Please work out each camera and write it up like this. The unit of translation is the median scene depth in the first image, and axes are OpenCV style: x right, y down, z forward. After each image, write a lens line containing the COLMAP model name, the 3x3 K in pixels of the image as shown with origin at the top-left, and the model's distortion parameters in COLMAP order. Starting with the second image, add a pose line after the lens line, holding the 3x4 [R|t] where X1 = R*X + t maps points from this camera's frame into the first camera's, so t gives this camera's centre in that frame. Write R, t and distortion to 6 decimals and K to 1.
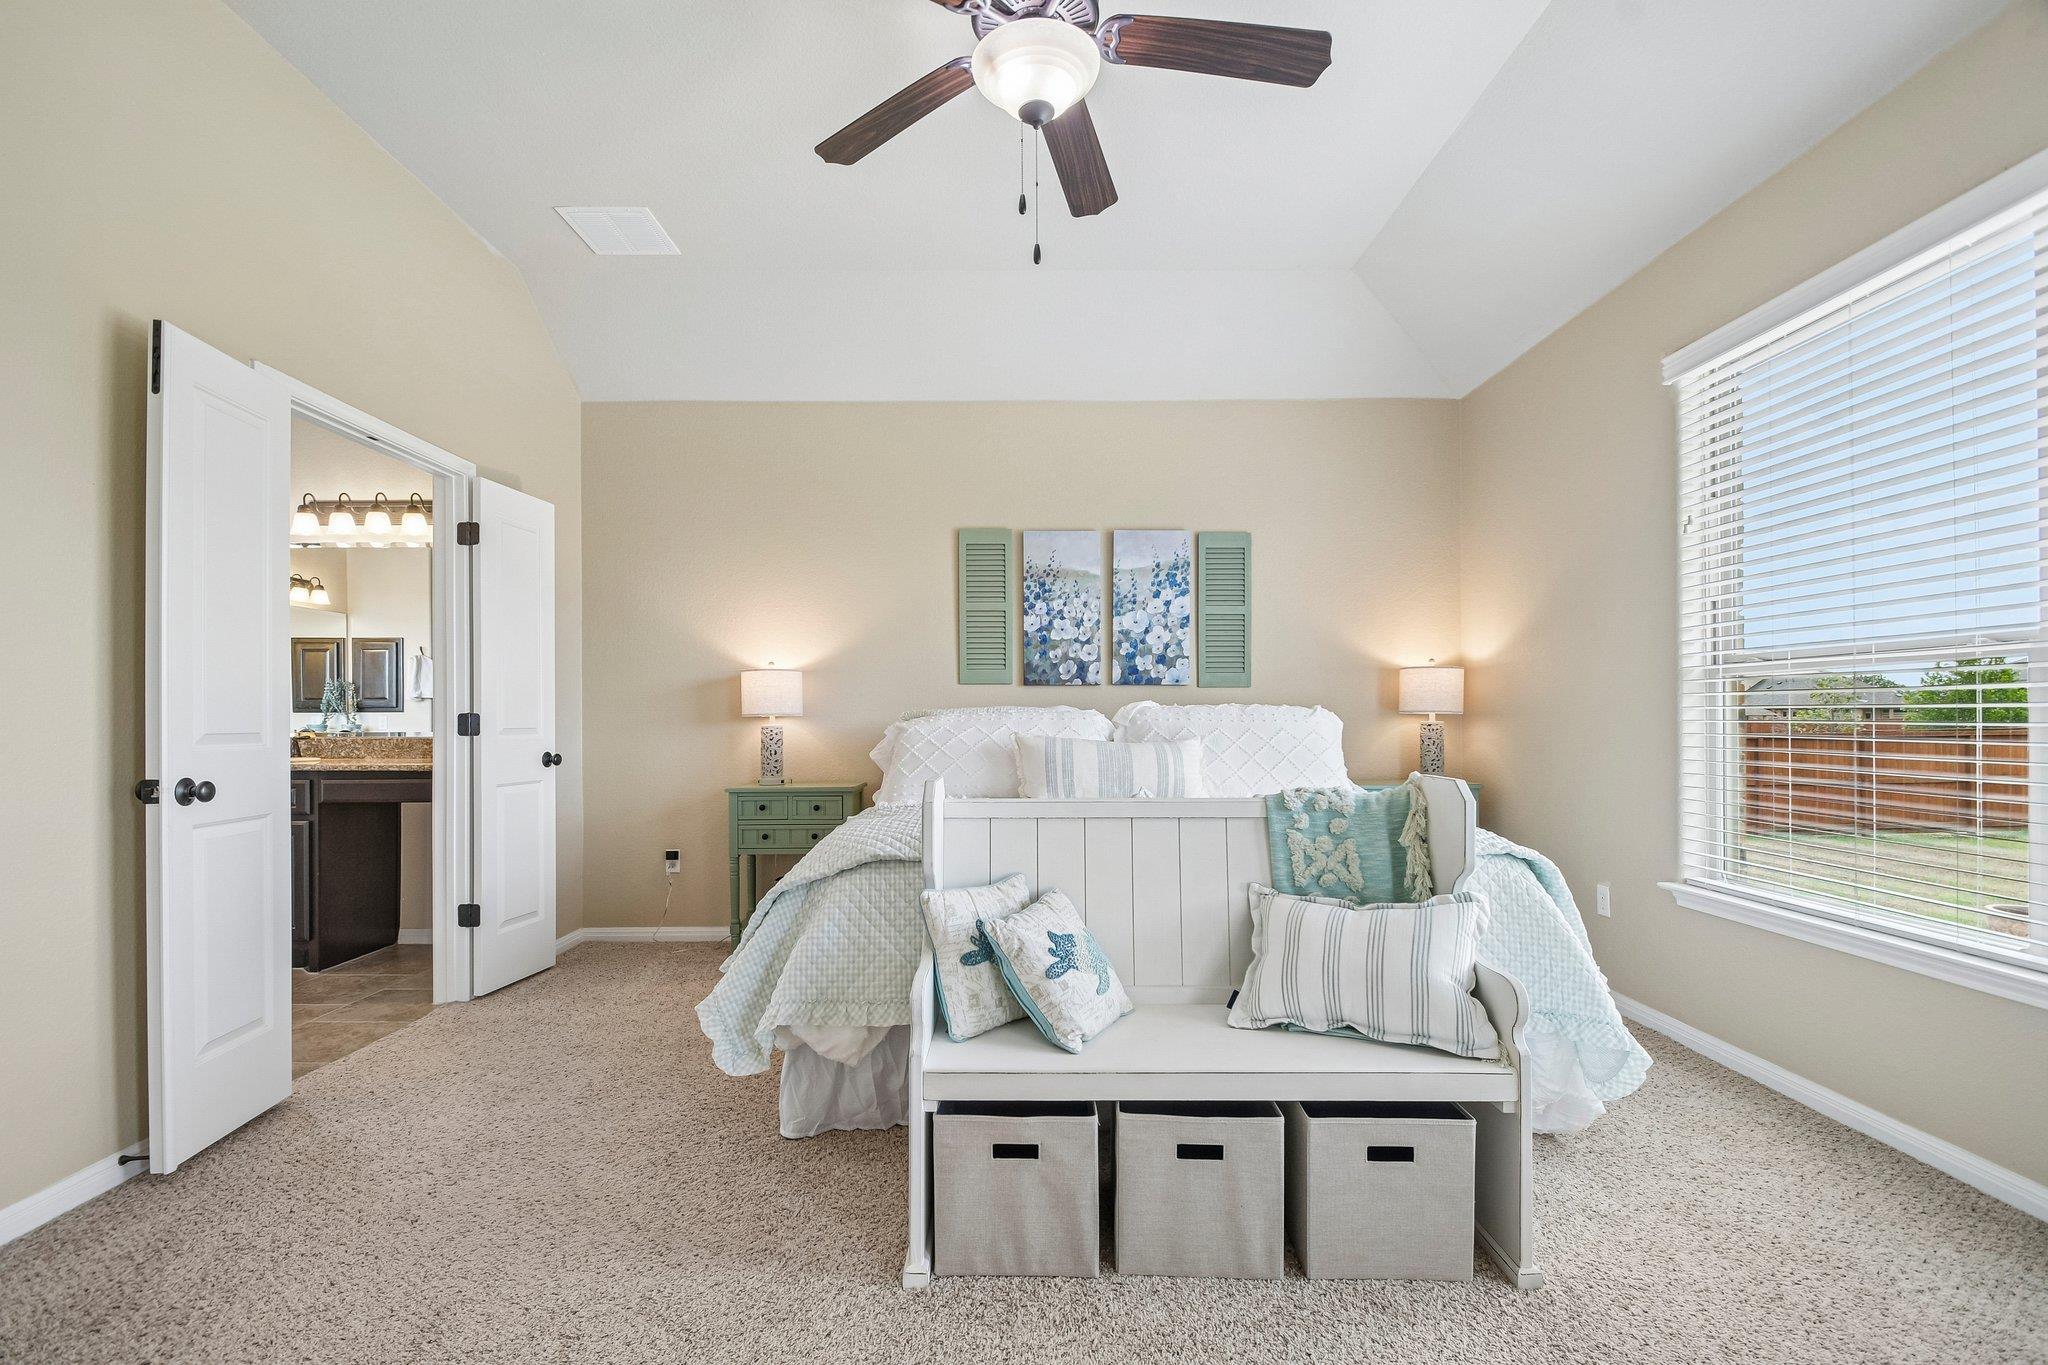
lens RADIAL K [[906.8, 0, 1017.8], [0, 906.8, 717.6], [0, 0, 1]] dist [0.014838, -0.015788]
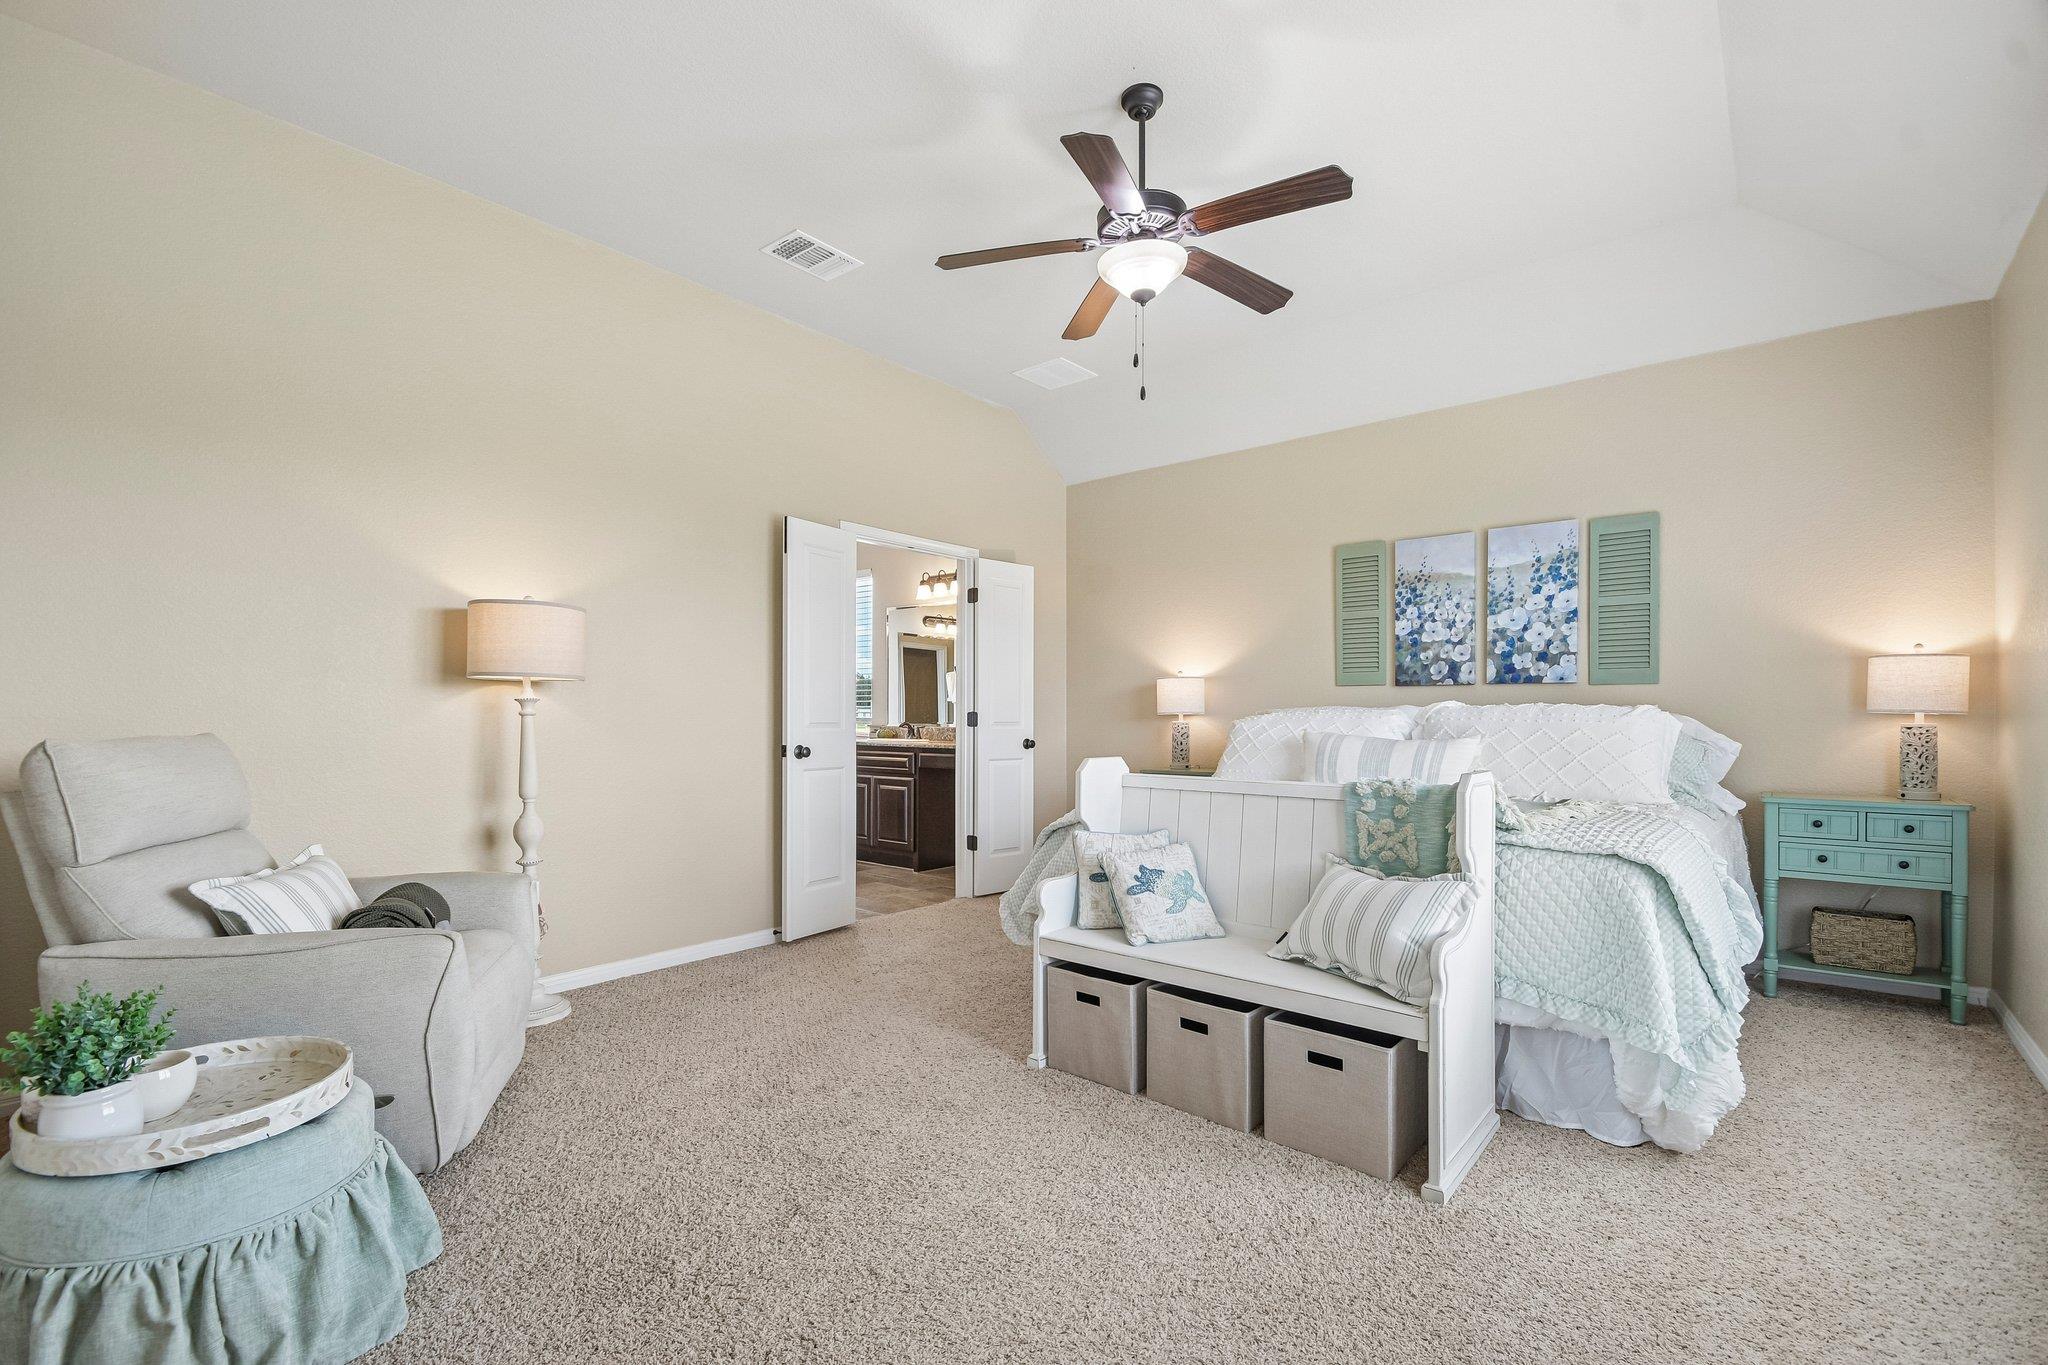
lens RADIAL K [[906.8, 0, 1017.8], [0, 906.8, 717.6], [0, 0, 1]] dist [0.014838, -0.015788]
pose [[0.761524, 0.005299, -0.648115, 0.361014], [-0.003382, 0.999985, 0.004202, -0.001699], [0.648128, -0.001008, 0.761531, -0.098530]]
